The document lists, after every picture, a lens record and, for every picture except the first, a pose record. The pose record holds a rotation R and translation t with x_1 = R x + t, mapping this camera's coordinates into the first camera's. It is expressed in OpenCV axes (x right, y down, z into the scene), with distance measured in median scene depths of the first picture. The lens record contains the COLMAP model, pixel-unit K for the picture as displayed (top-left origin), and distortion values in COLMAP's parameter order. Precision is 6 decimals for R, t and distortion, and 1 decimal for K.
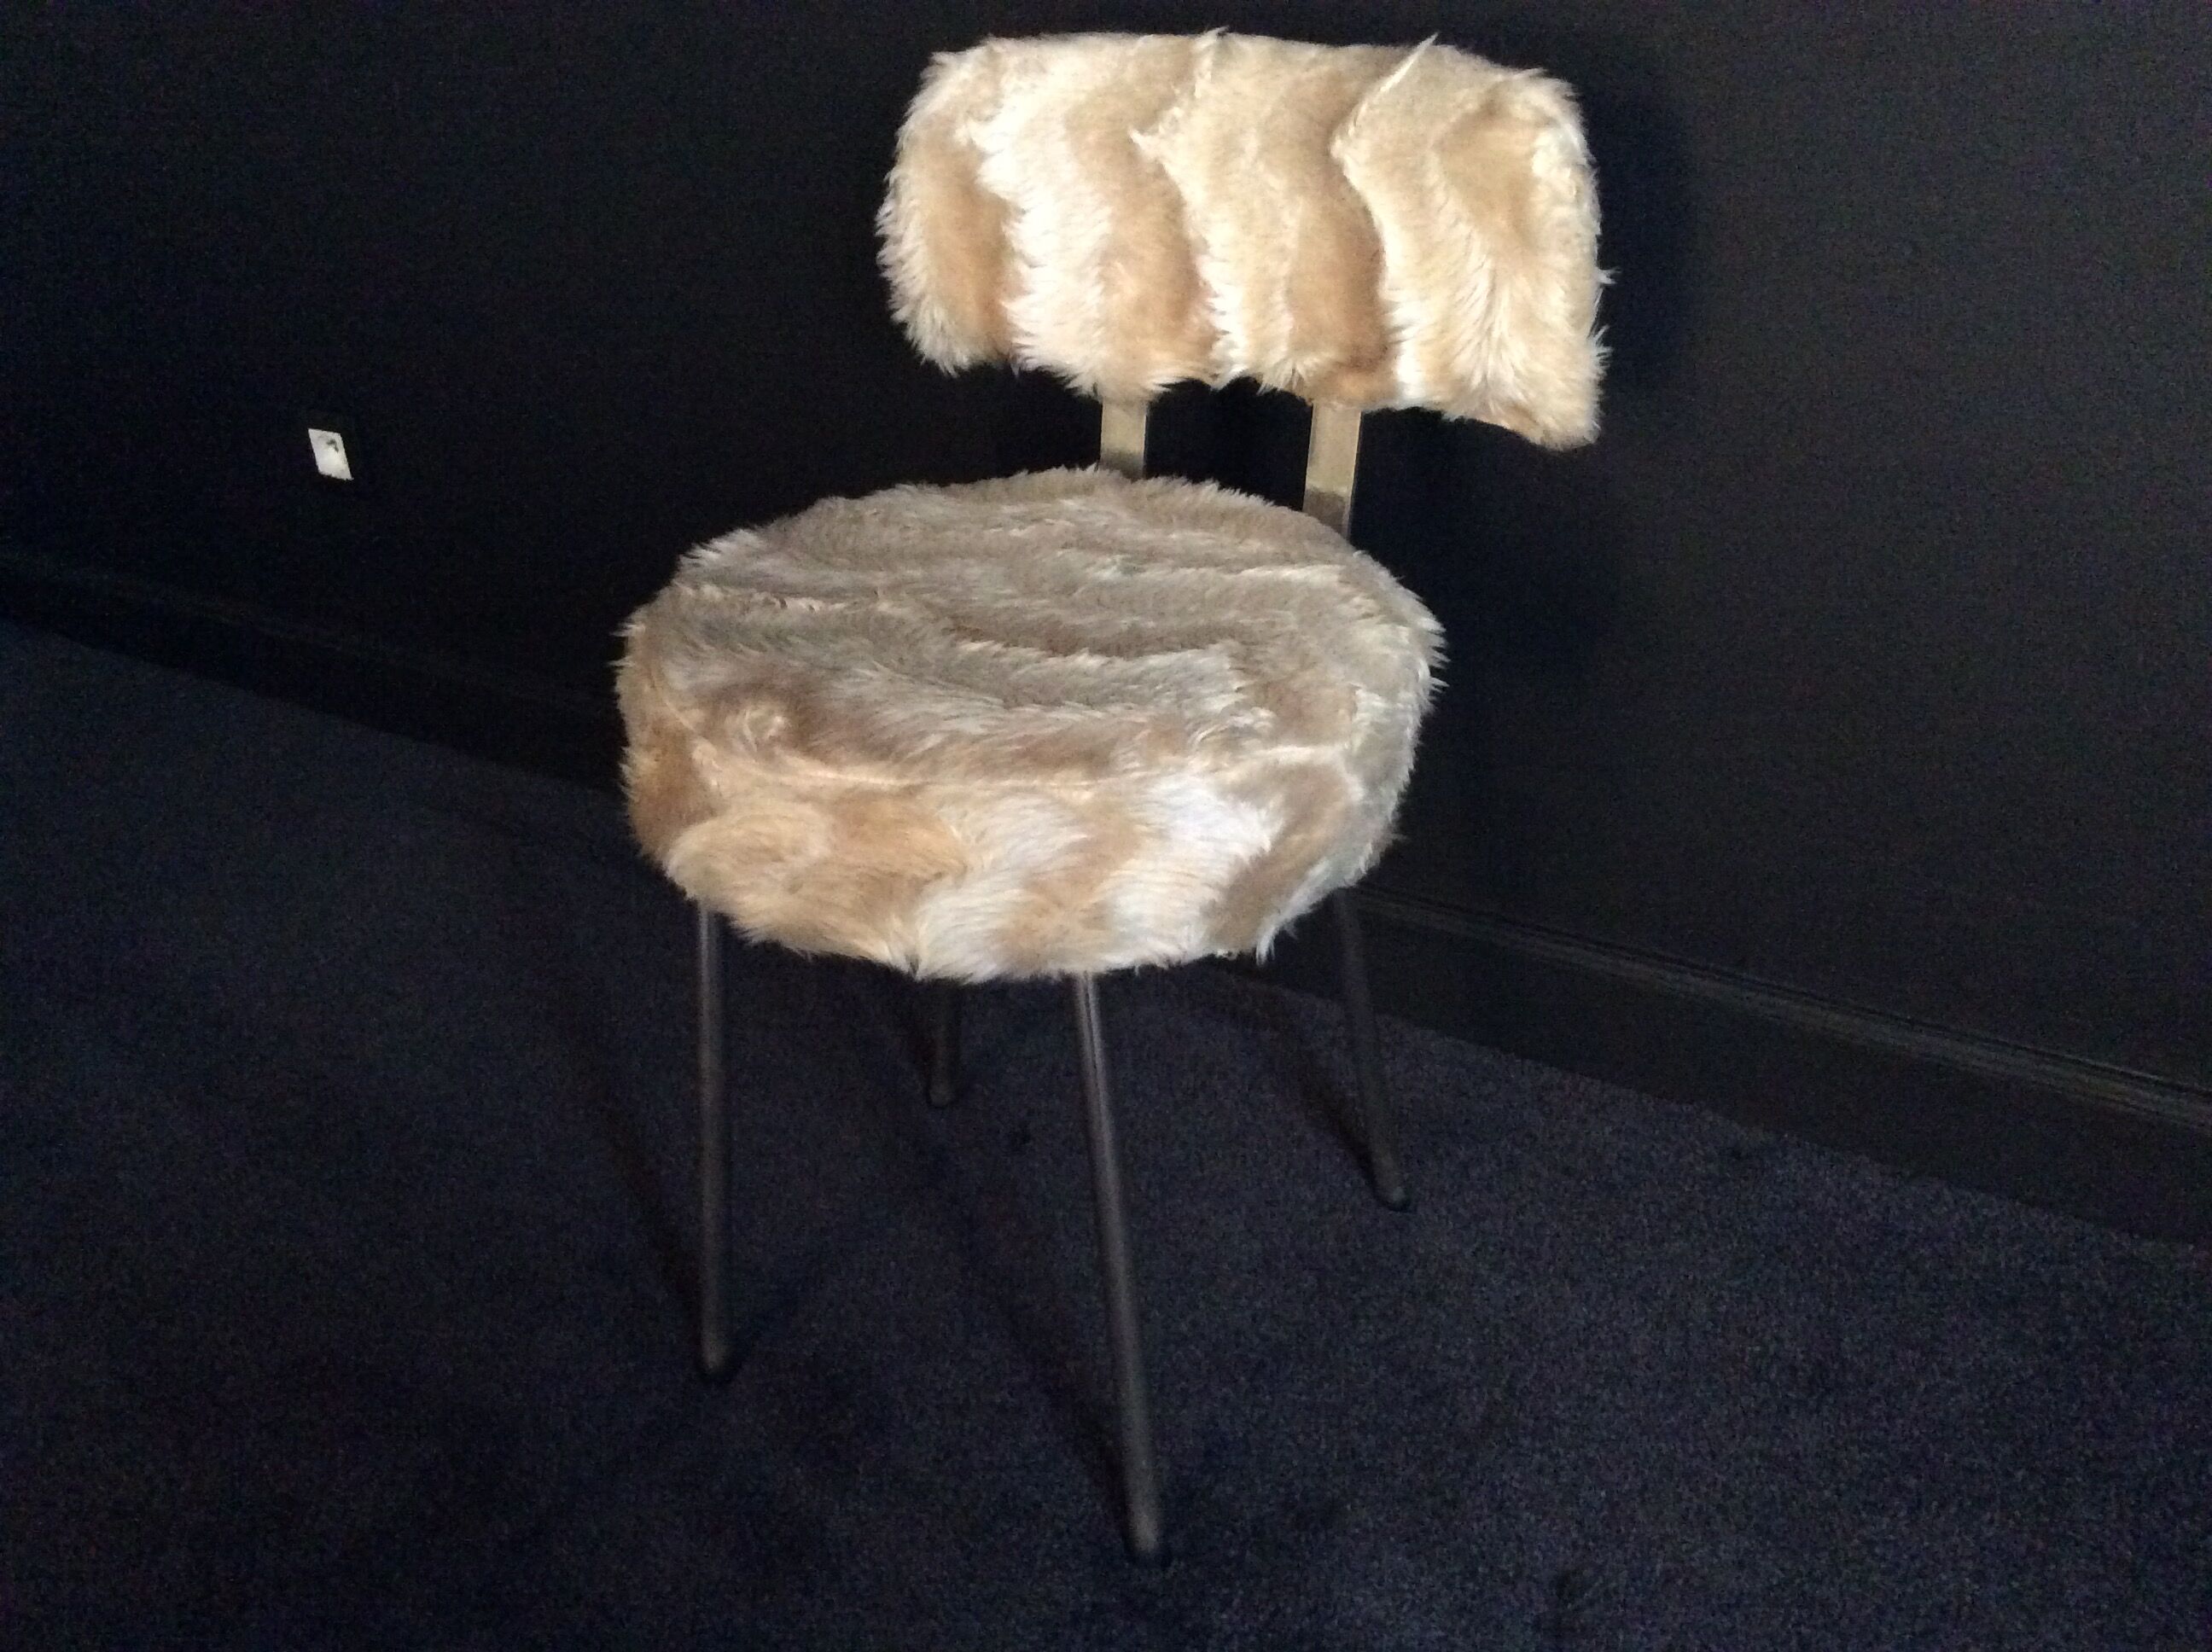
lens RADIAL K [[2026.6, 0, 1111.5], [0, 2026.6, 832.5], [0, 0, 1]] dist [0.125051, -0.231243]
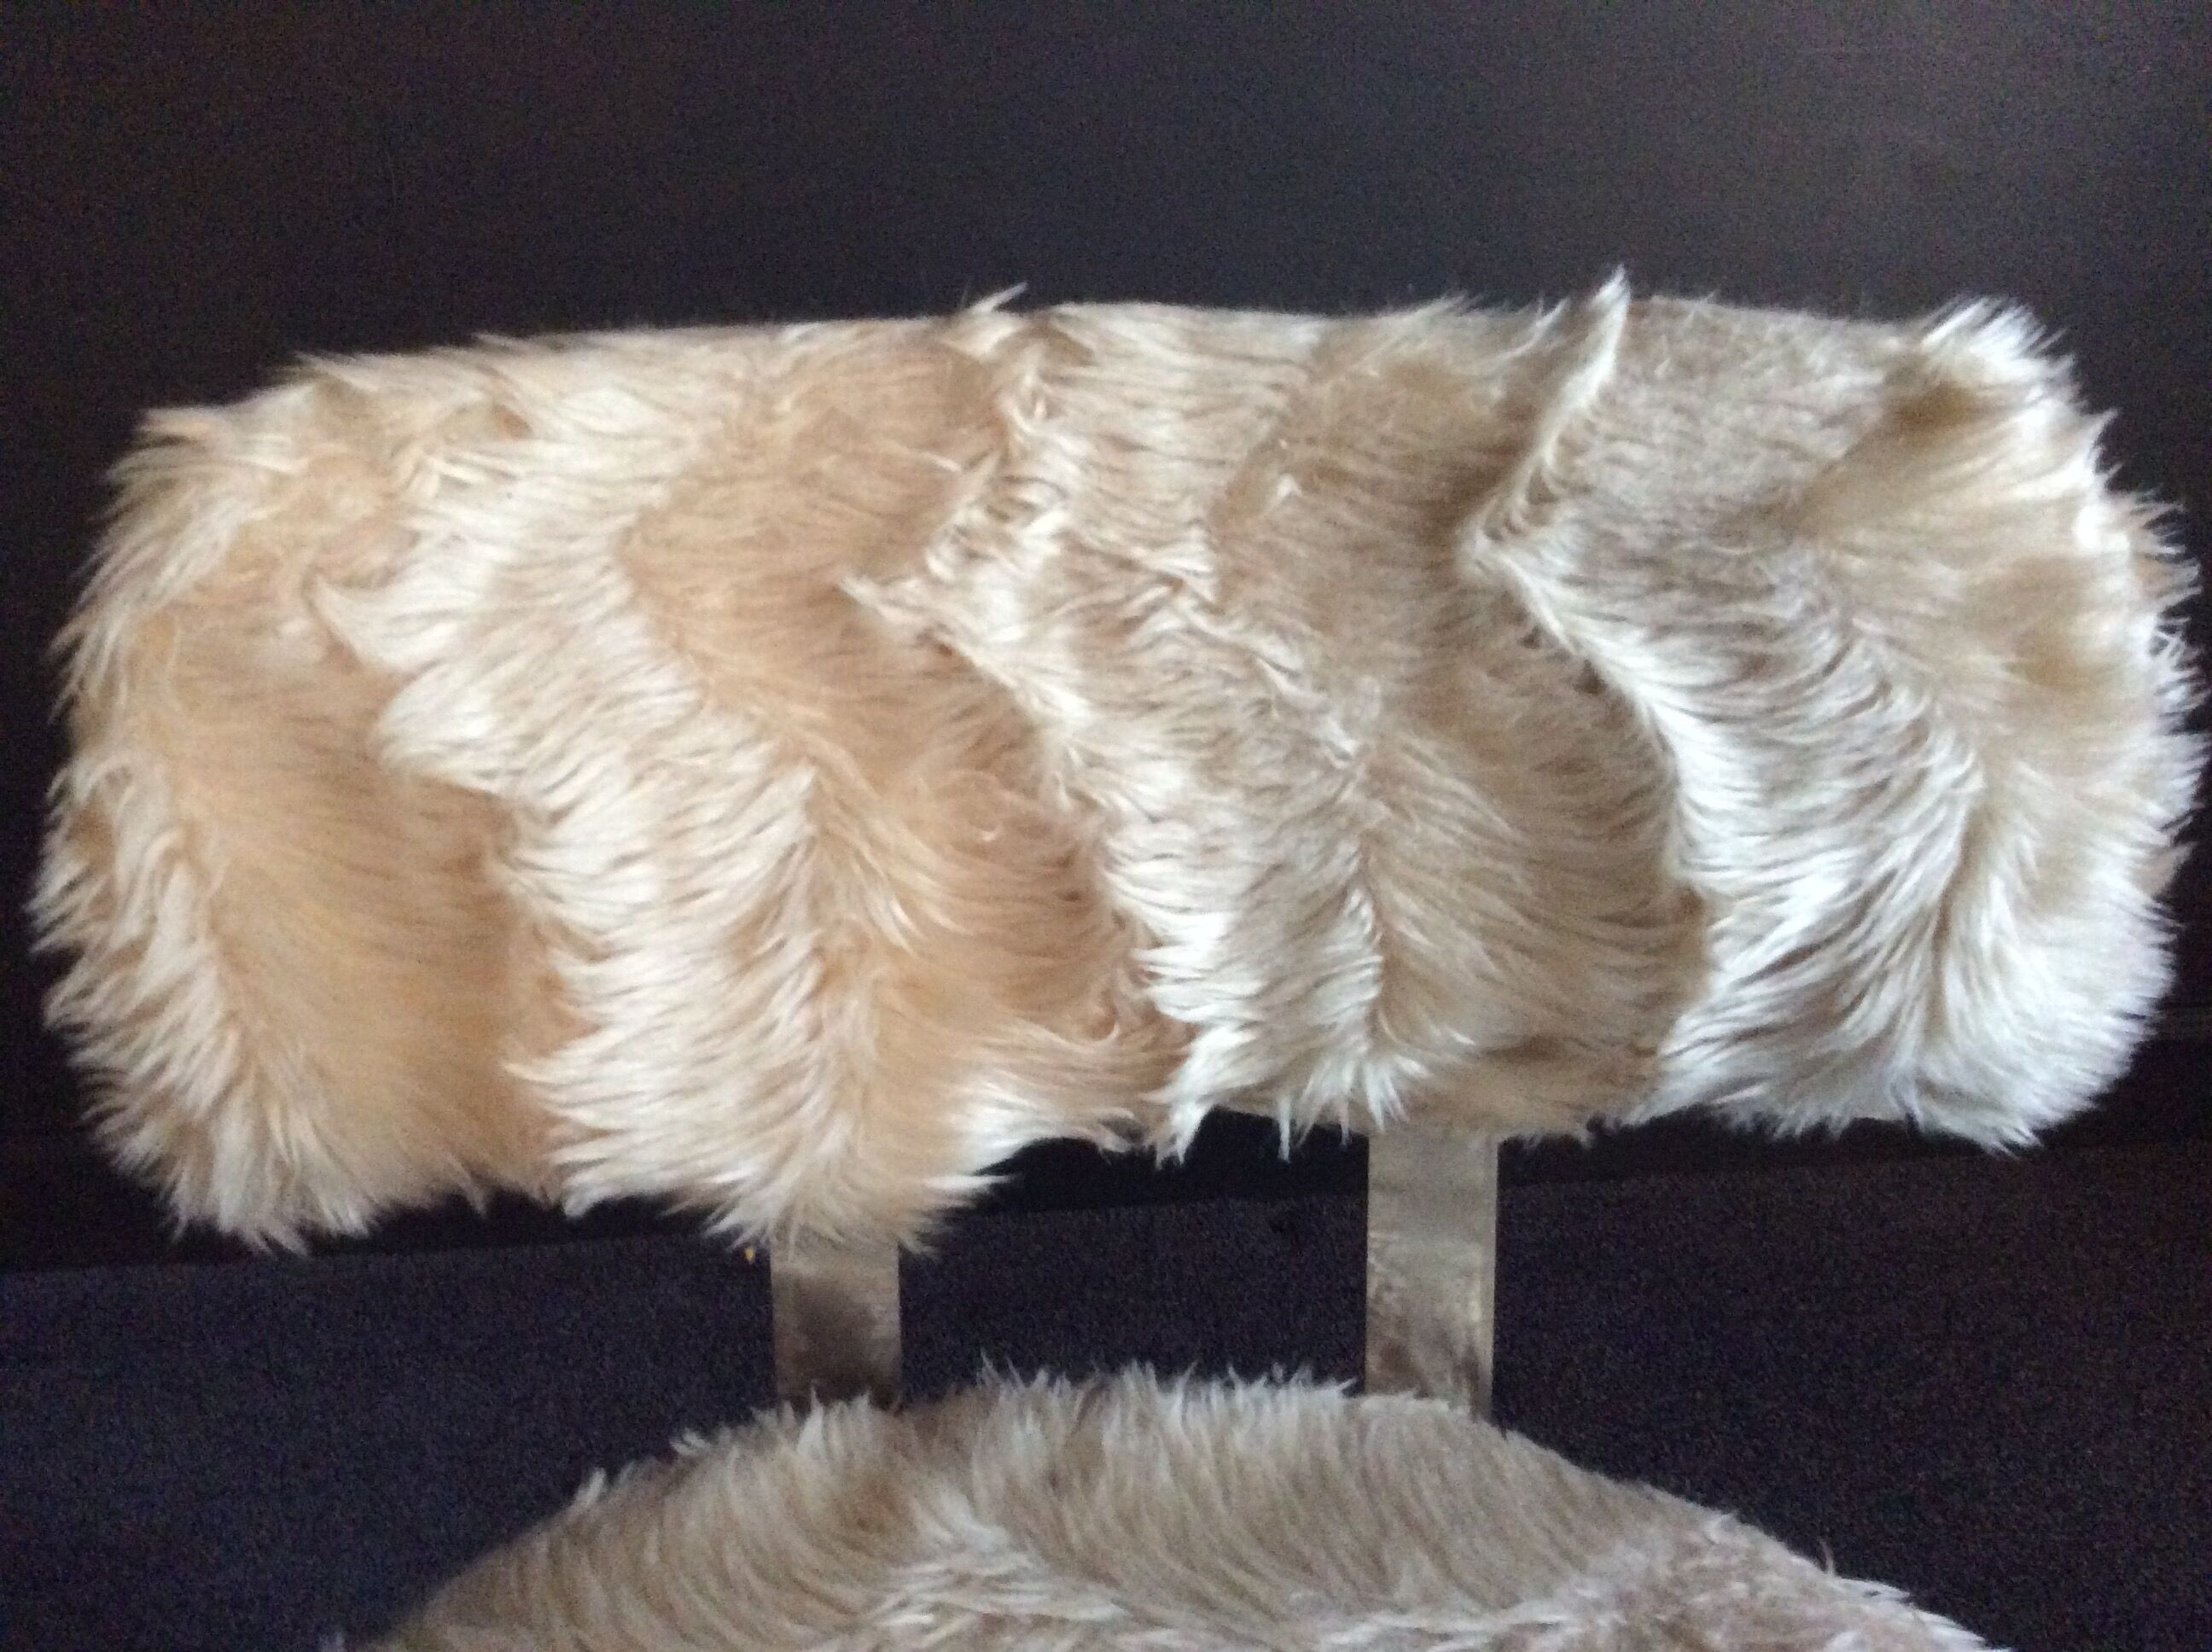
lens RADIAL K [[2026.6, 0, 1111.5], [0, 2026.6, 832.5], [0, 0, 1]] dist [0.125051, -0.231243]
pose [[0.826168, -0.186288, 0.531735, -0.150126], [0.261203, 0.962849, -0.068512, -0.252697], [-0.499218, 0.195493, 0.844135, 0.660746]]
